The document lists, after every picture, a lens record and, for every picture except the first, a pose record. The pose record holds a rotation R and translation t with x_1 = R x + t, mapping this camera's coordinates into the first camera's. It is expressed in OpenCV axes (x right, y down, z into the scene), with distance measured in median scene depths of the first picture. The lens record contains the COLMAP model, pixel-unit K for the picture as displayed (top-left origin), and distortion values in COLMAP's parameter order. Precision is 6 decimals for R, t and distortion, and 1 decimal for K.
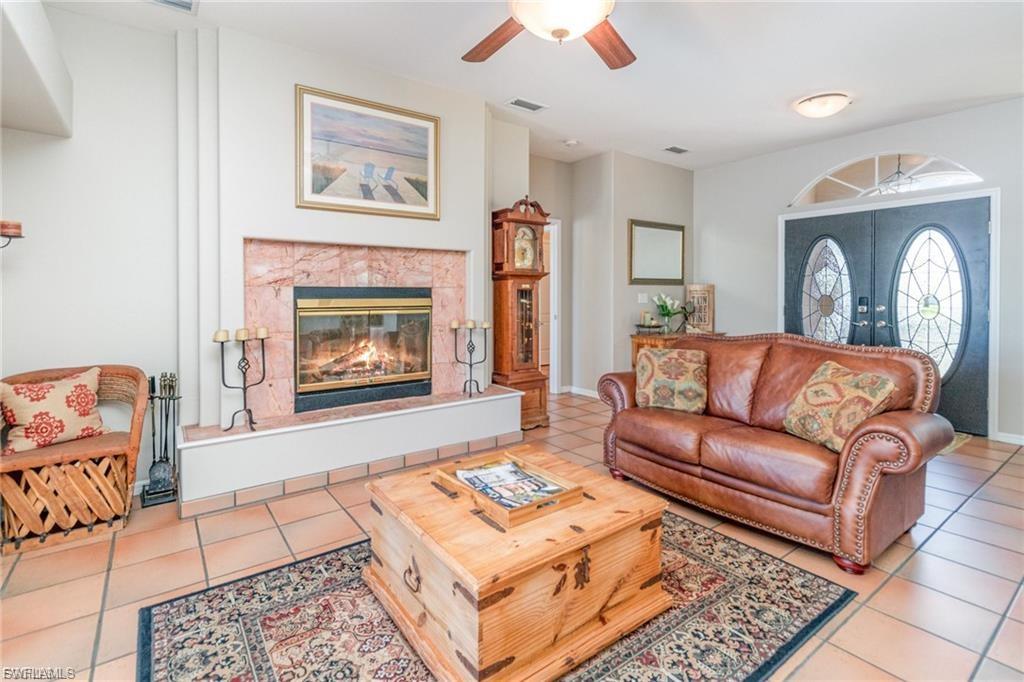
lens RADIAL K [[484.3, 0, 507.7], [0, 484.3, 297.3], [0, 0, 1]] dist [0.000087, 0.000109]
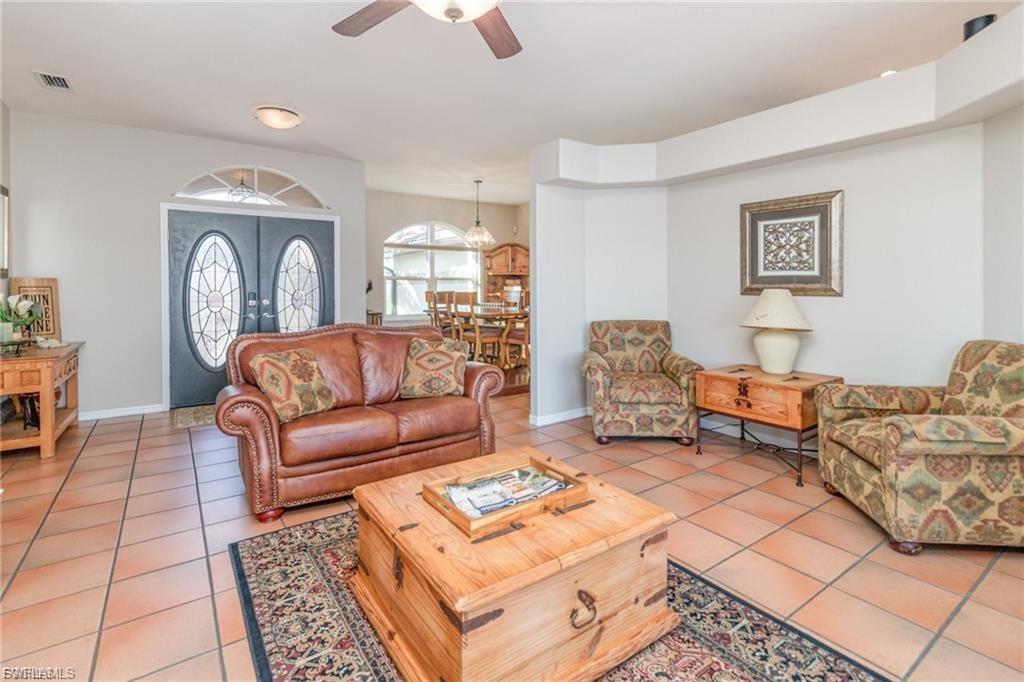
lens RADIAL K [[484.3, 0, 507.7], [0, 484.3, 297.3], [0, 0, 1]] dist [0.000087, 0.000109]
pose [[0.022654, -0.018799, 0.999567, -0.429833], [0.013635, 0.999736, 0.018493, -0.002309], [-0.999650, 0.013210, 0.022904, 0.449861]]
